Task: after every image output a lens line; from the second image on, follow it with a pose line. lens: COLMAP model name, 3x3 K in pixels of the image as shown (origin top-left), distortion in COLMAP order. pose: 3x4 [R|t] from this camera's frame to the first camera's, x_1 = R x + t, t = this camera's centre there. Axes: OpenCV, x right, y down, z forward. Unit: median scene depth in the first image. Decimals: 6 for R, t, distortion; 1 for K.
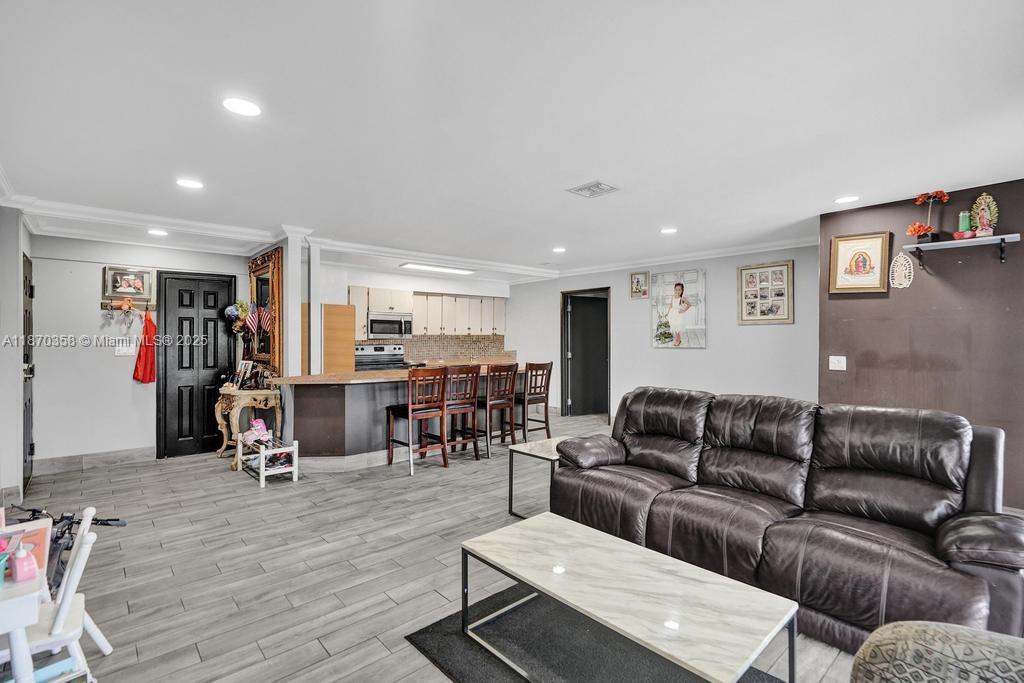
lens RADIAL K [[482.7, 0, 513.1], [0, 482.7, 338.9], [0, 0, 1]] dist [-0.002546, 0.000559]
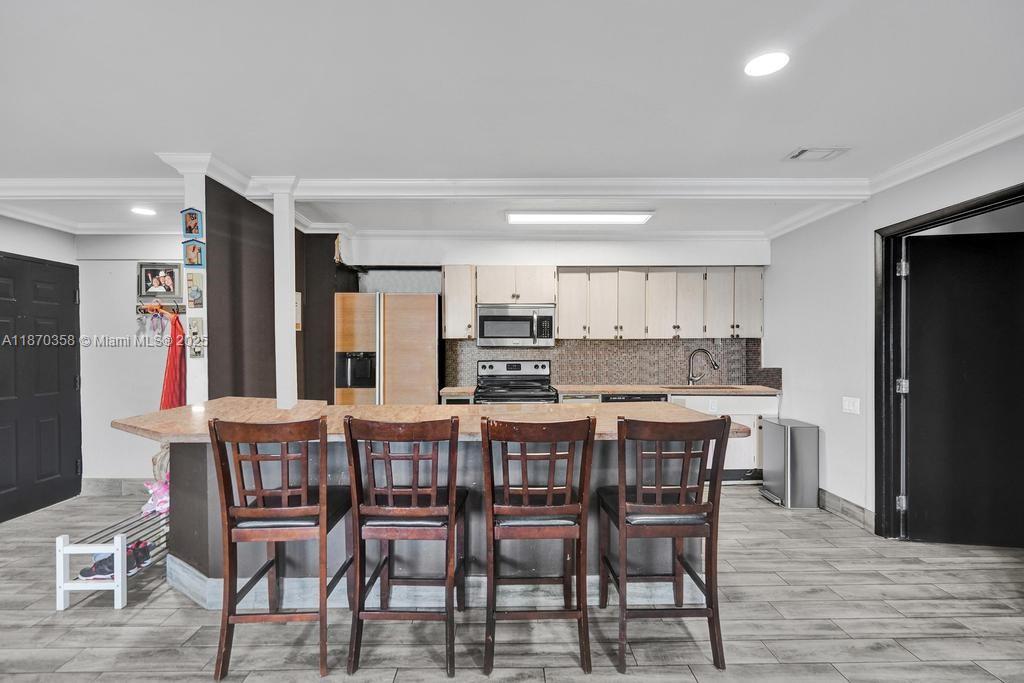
lens RADIAL K [[482.7, 0, 507.2], [0, 482.7, 350.6], [0, 0, 1]] dist [-0.002546, 0.000559]
pose [[0.752975, 0.005285, -0.658028, 0.140689], [0.003721, 0.999918, 0.012289, -0.002027], [0.658039, -0.011701, 0.752893, 0.514873]]
